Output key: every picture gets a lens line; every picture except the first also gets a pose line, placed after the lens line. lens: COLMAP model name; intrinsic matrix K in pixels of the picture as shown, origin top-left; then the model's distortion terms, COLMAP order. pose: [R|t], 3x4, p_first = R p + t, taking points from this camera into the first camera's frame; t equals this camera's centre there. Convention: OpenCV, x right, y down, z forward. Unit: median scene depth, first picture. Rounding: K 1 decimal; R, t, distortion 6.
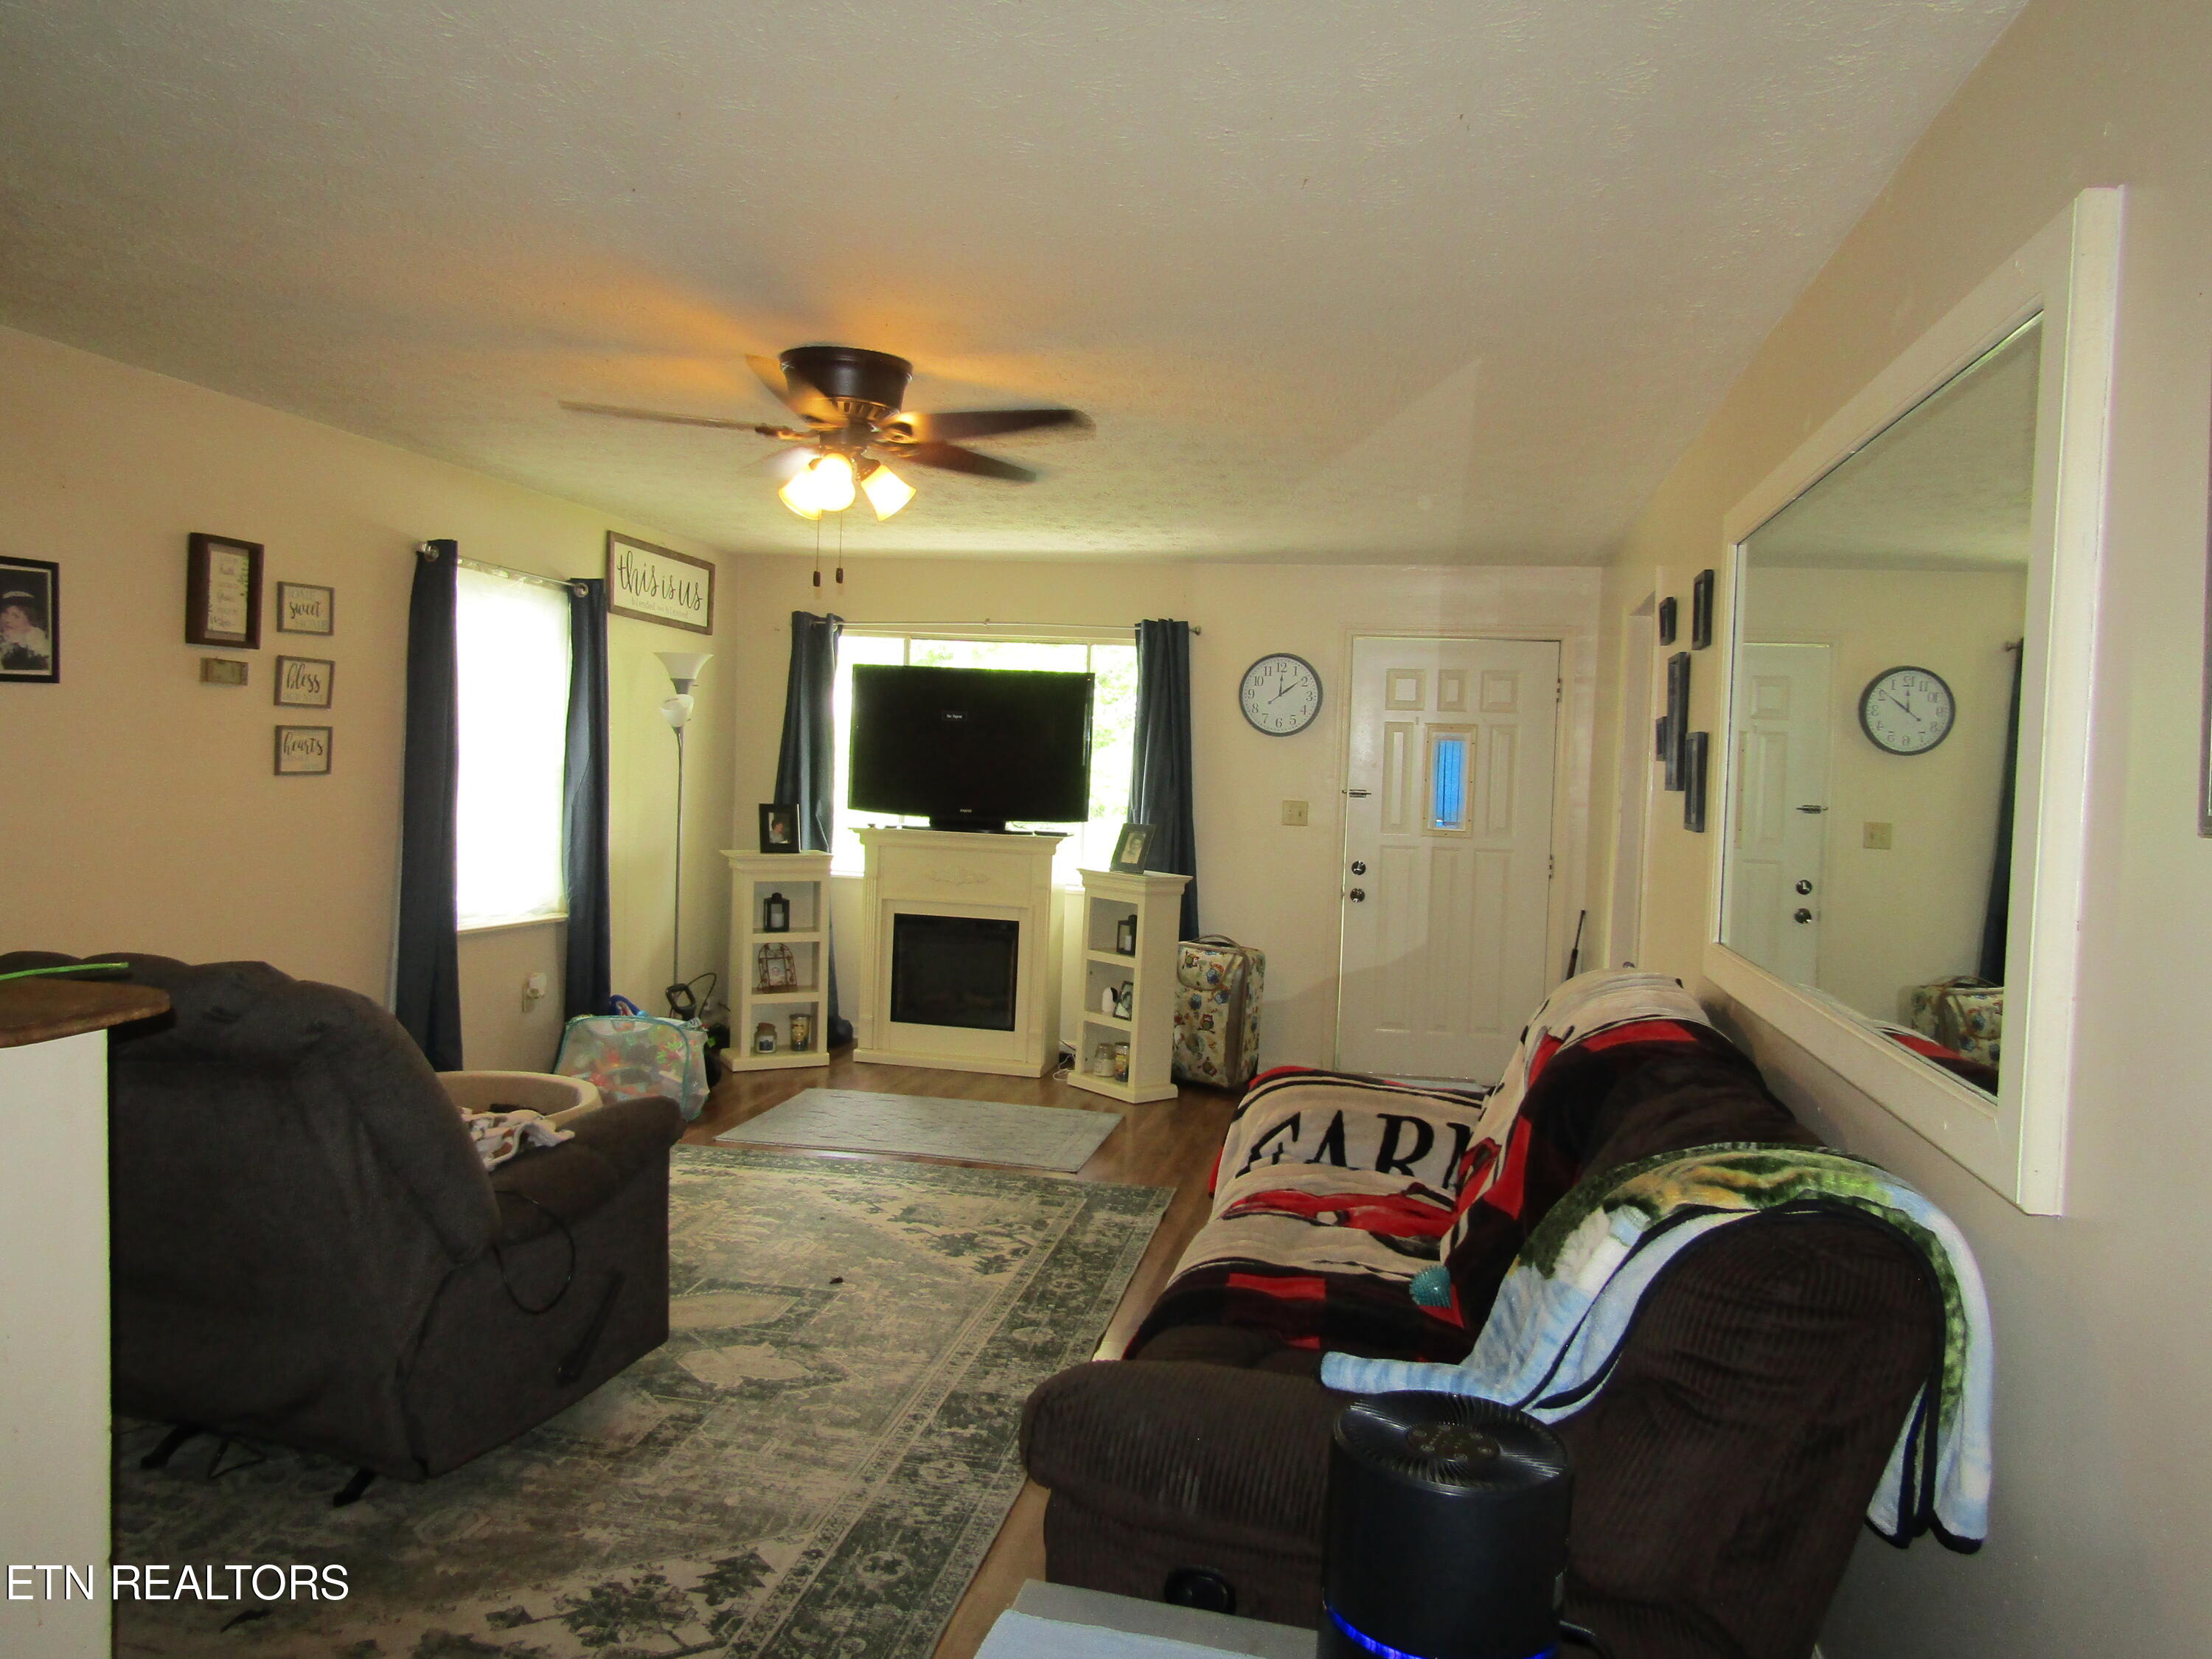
lens RADIAL K [[1554.0, 0, 1106.0], [0, 1554.0, 829.5], [0, 0, 1]] dist [-0.007940, -0.003856]
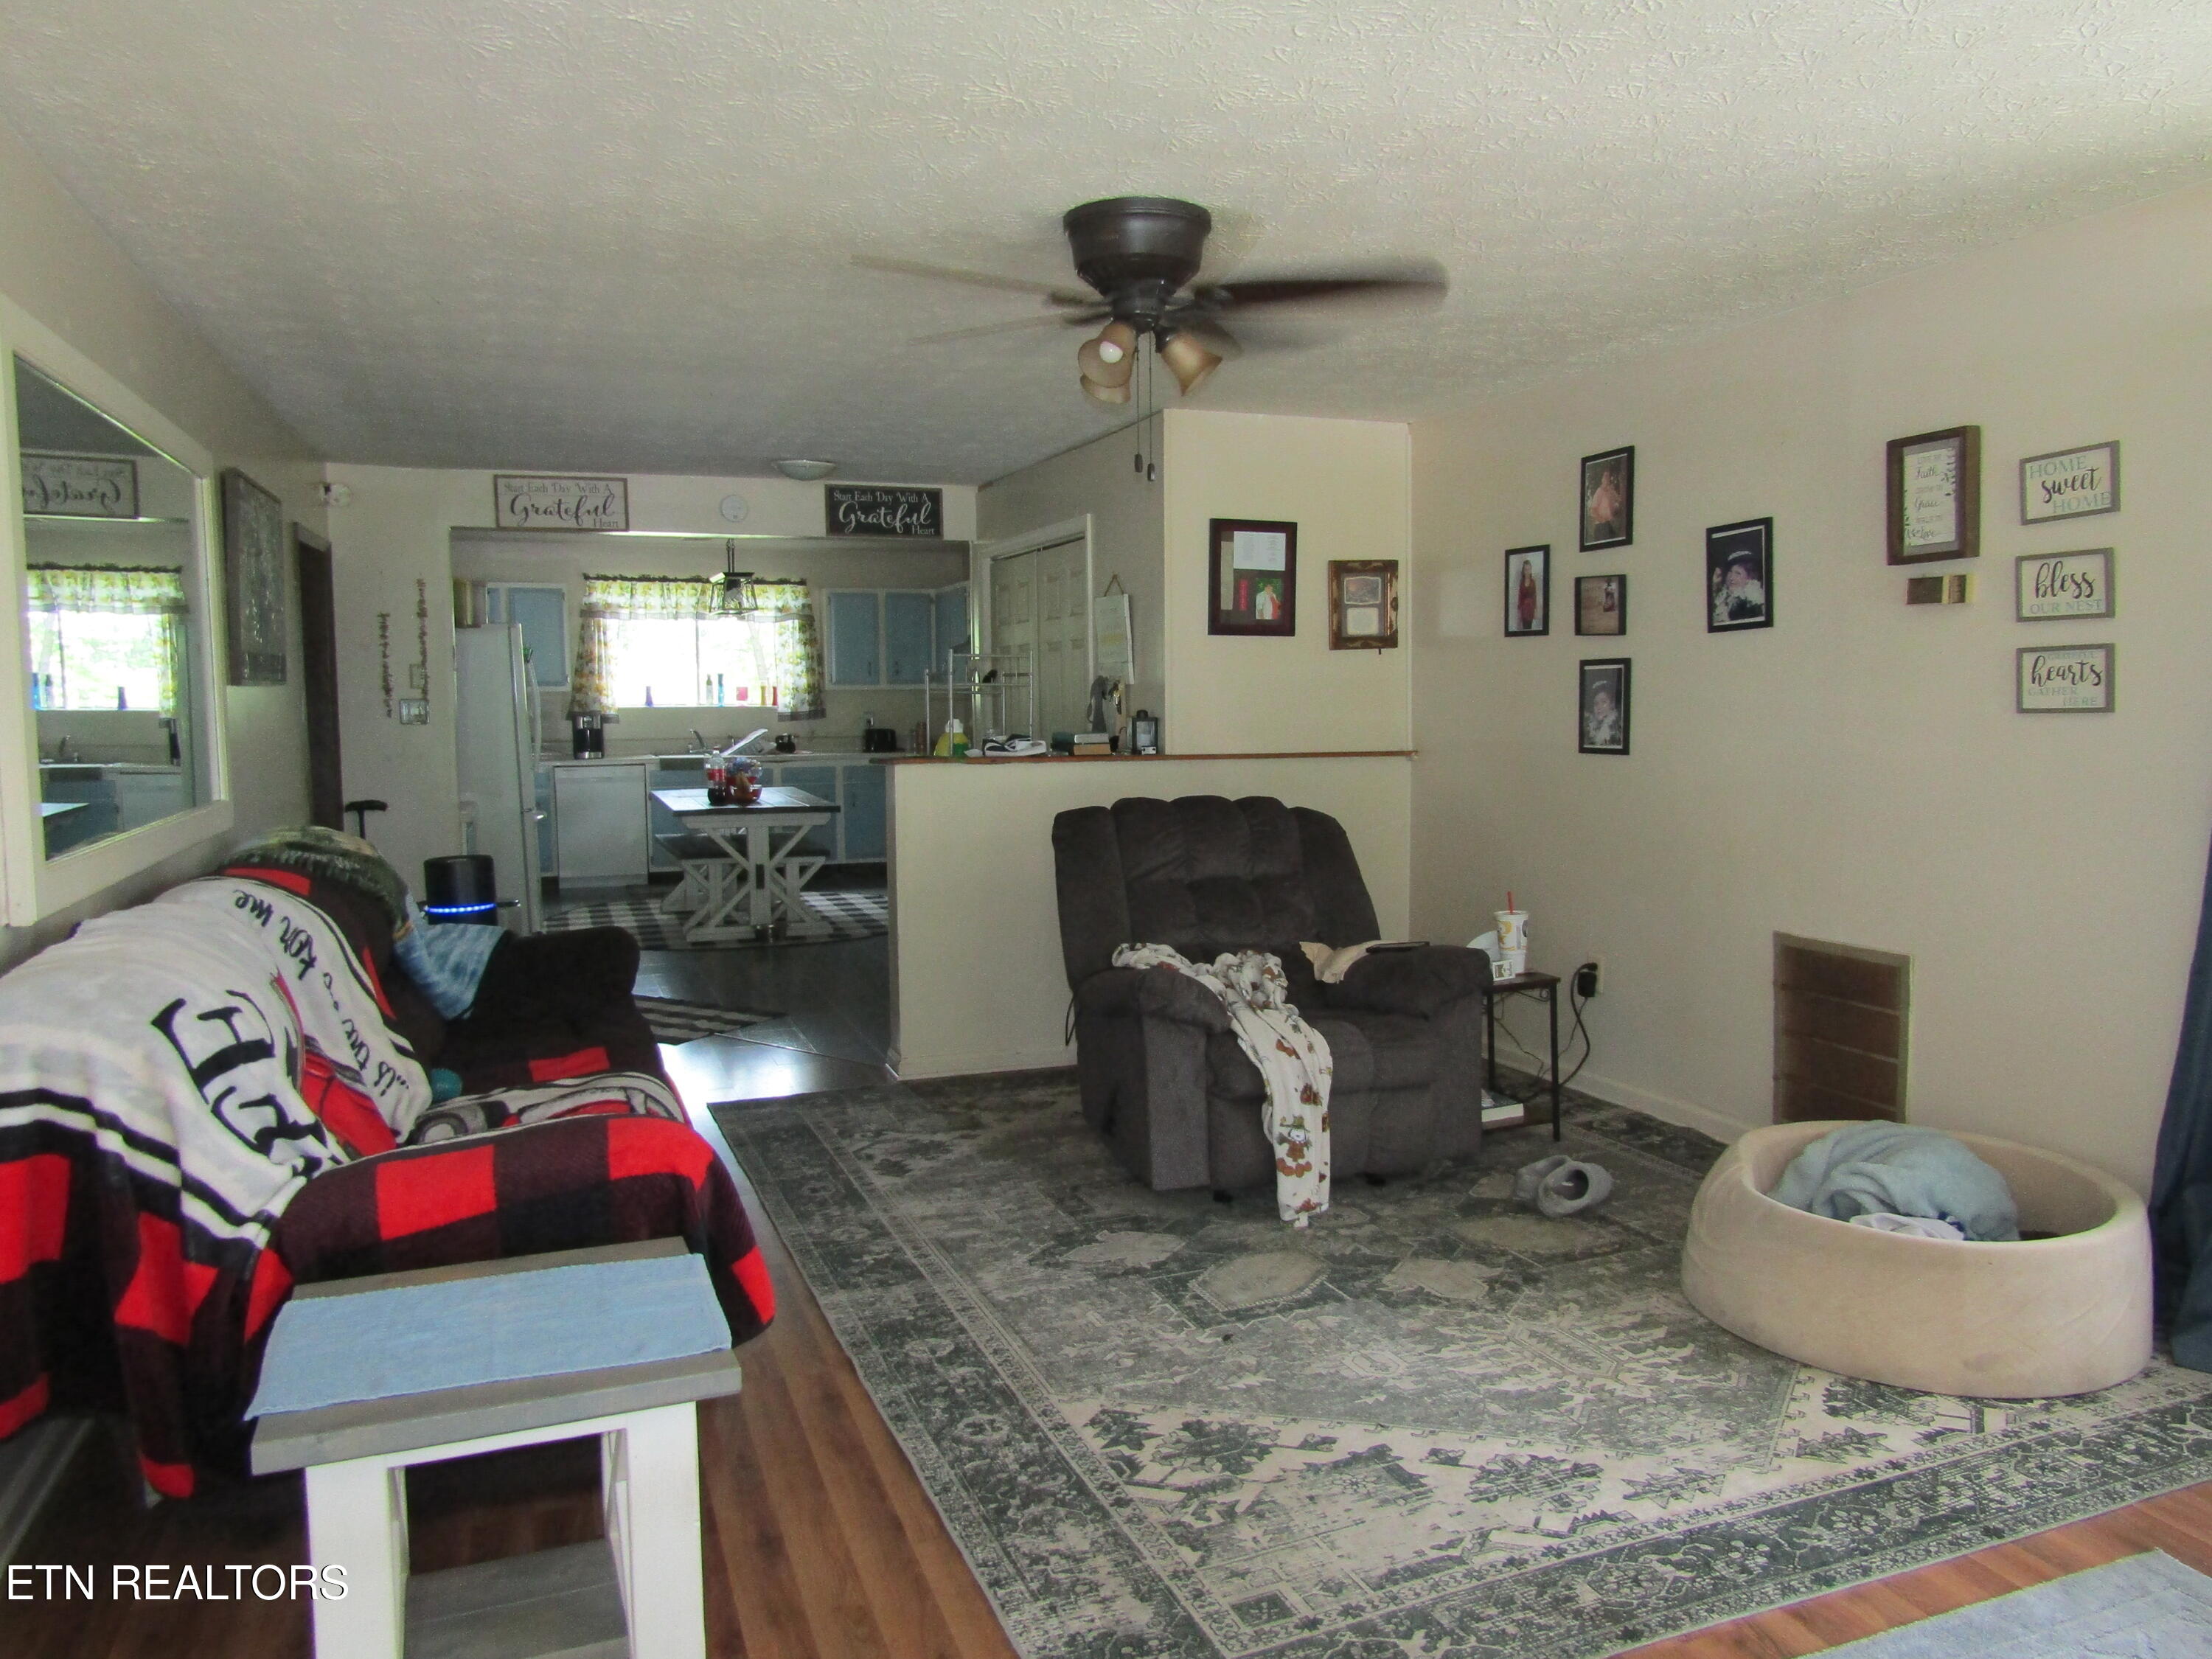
lens RADIAL K [[1554.0, 0, 1106.0], [0, 1554.0, 829.5], [0, 0, 1]] dist [-0.007940, -0.003856]
pose [[-0.843812, 0.018355, -0.536325, 0.276319], [-0.043001, 0.993888, 0.101670, -0.038652], [0.534914, 0.108853, -0.837865, 1.494907]]
